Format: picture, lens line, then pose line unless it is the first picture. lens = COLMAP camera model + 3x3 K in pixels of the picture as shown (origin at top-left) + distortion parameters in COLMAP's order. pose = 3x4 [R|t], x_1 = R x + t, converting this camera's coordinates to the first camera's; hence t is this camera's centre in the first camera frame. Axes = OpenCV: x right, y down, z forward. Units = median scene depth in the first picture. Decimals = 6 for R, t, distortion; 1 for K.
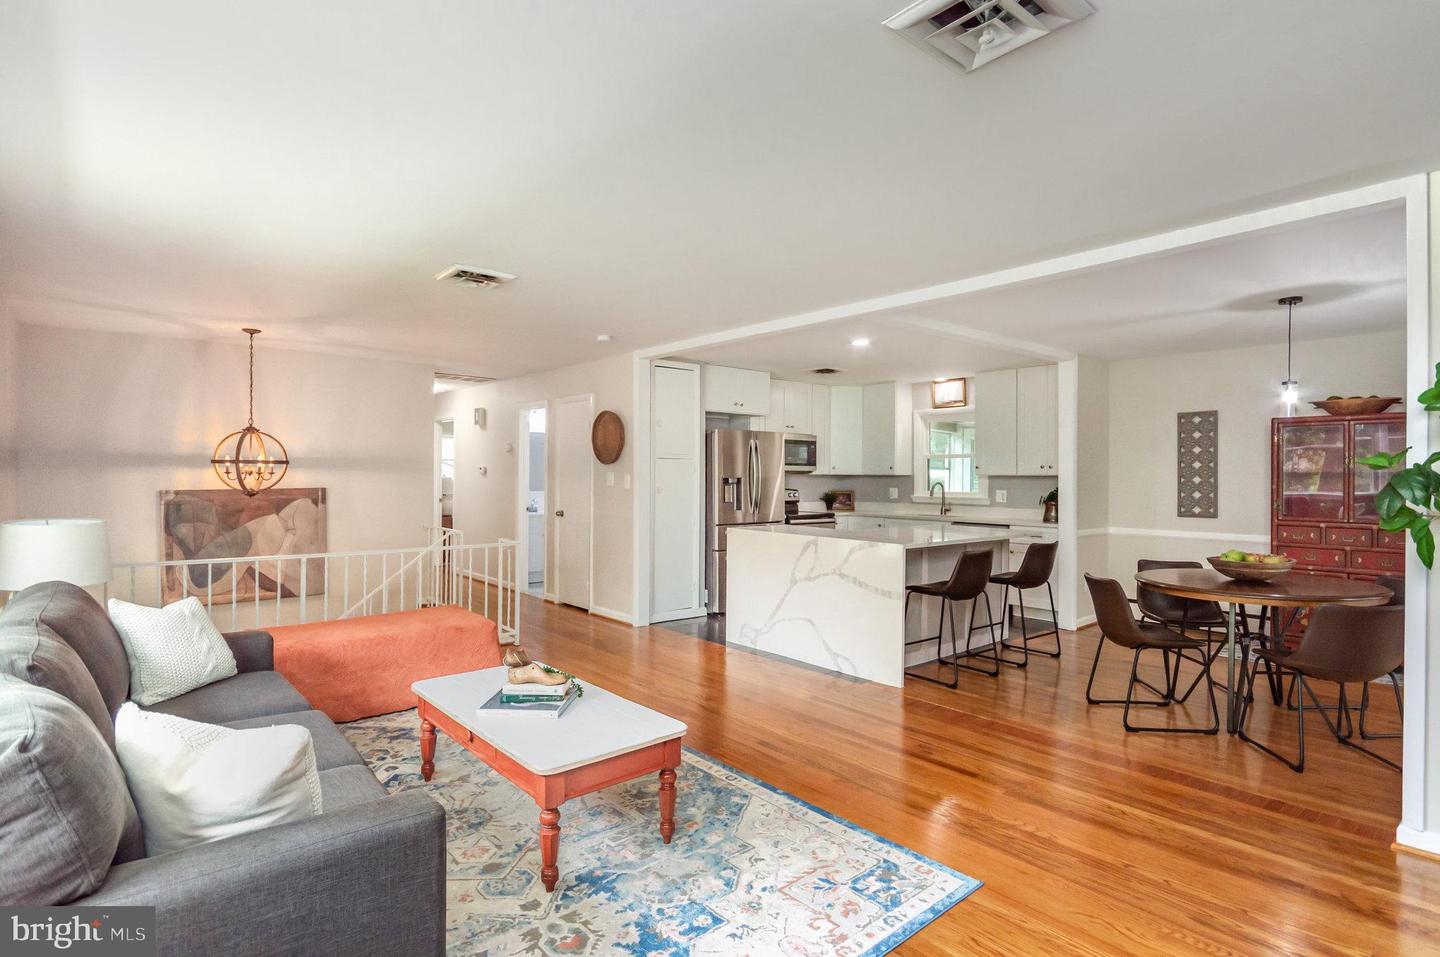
lens RADIAL K [[727.6, 0, 722.4], [0, 727.6, 475.2], [0, 0, 1]] dist [0.000301, -0.003124]
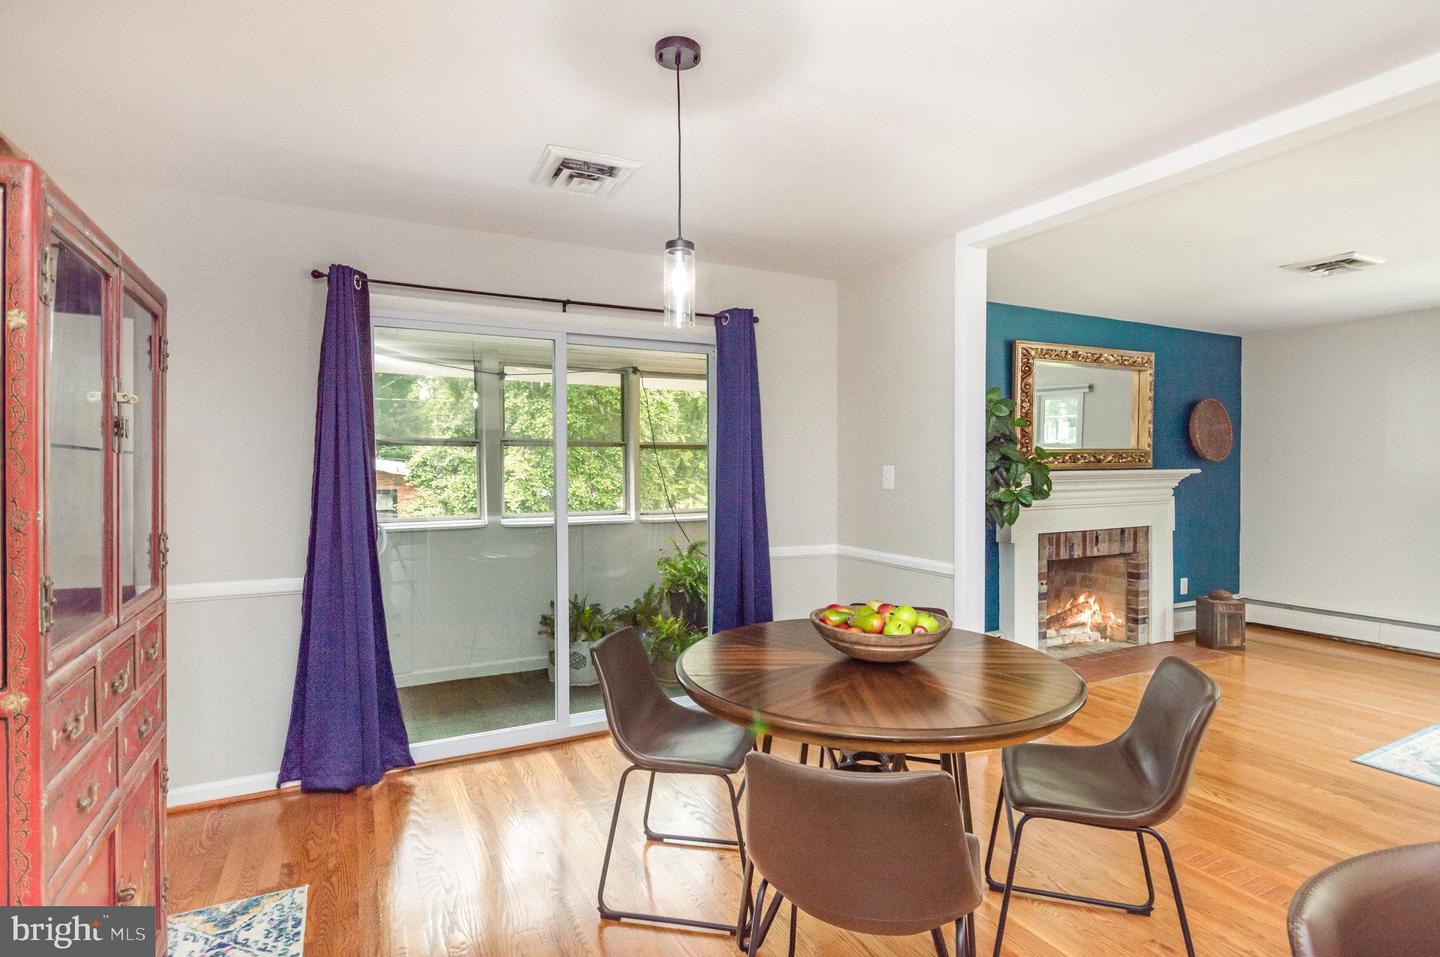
lens RADIAL K [[727.6, 0, 725.8], [0, 727.6, 474.8], [0, 0, 1]] dist [0.000301, -0.003124]
pose [[-0.969257, -0.005227, 0.245994, 0.450453], [-0.002193, 0.999918, 0.012607, 0.003627], [-0.246040, 0.011680, -0.969189, 1.008320]]
